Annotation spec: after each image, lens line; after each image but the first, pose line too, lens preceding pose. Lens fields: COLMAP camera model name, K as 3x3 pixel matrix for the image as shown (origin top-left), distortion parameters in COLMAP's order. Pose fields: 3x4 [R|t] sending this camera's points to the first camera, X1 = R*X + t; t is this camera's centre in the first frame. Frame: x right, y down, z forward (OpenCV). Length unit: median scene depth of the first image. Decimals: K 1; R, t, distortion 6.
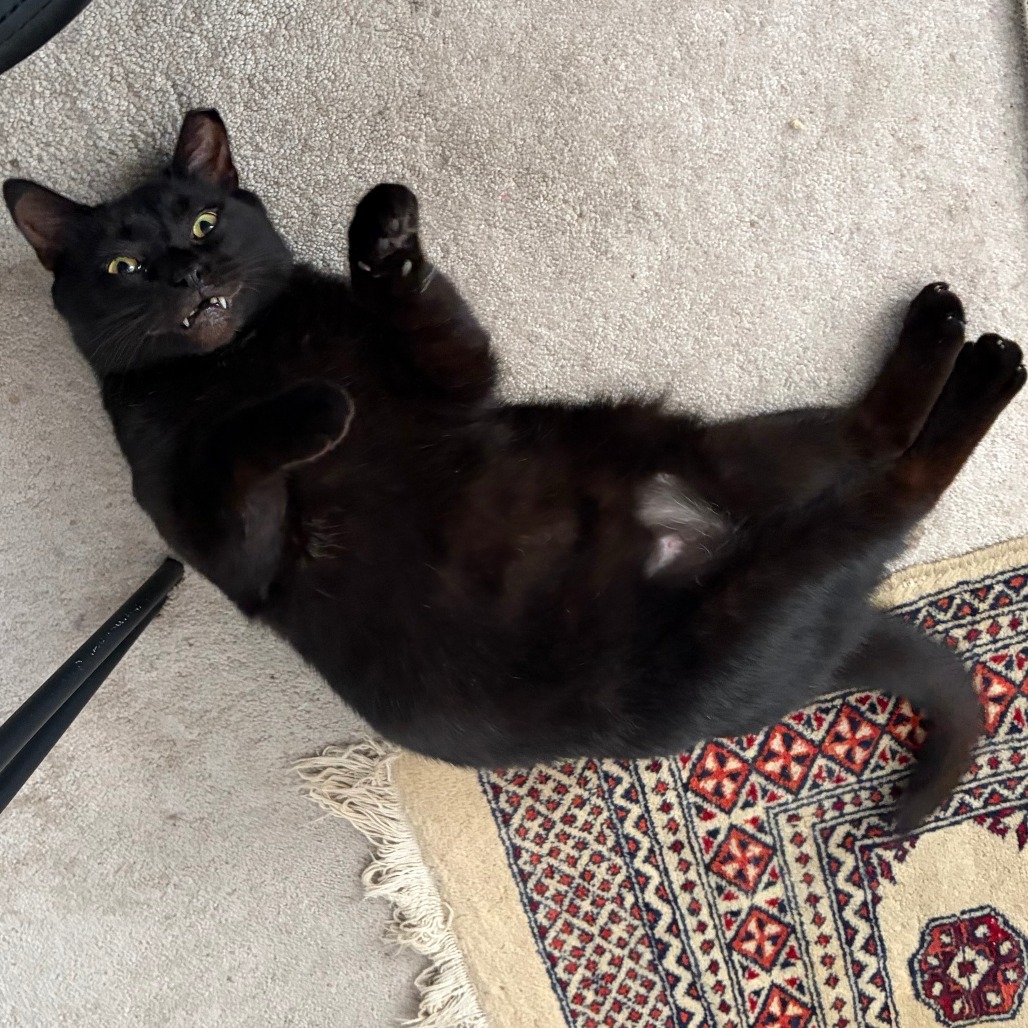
lens RADIAL K [[1330.5, 0, 514.0], [0, 1330.5, 514.0], [0, 0, 1]] dist [-0.010111, 0.032548]
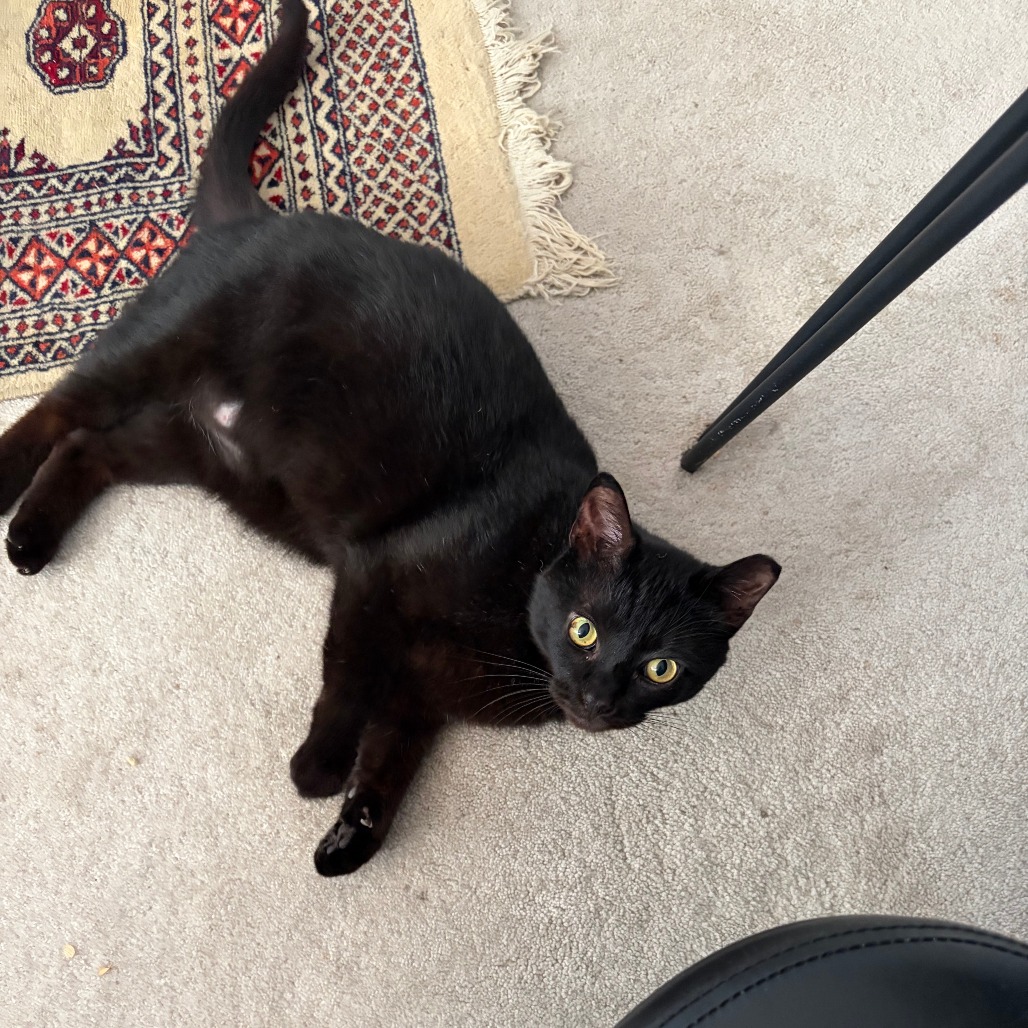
lens RADIAL K [[1330.5, 0, 514.0], [0, 1330.5, 514.0], [0, 0, 1]] dist [-0.010111, 0.032548]
pose [[-0.983199, -0.141212, -0.115665, 0.036657], [0.146816, -0.988297, -0.041412, 0.031821], [-0.108463, -0.057698, 0.992425, -0.218454]]
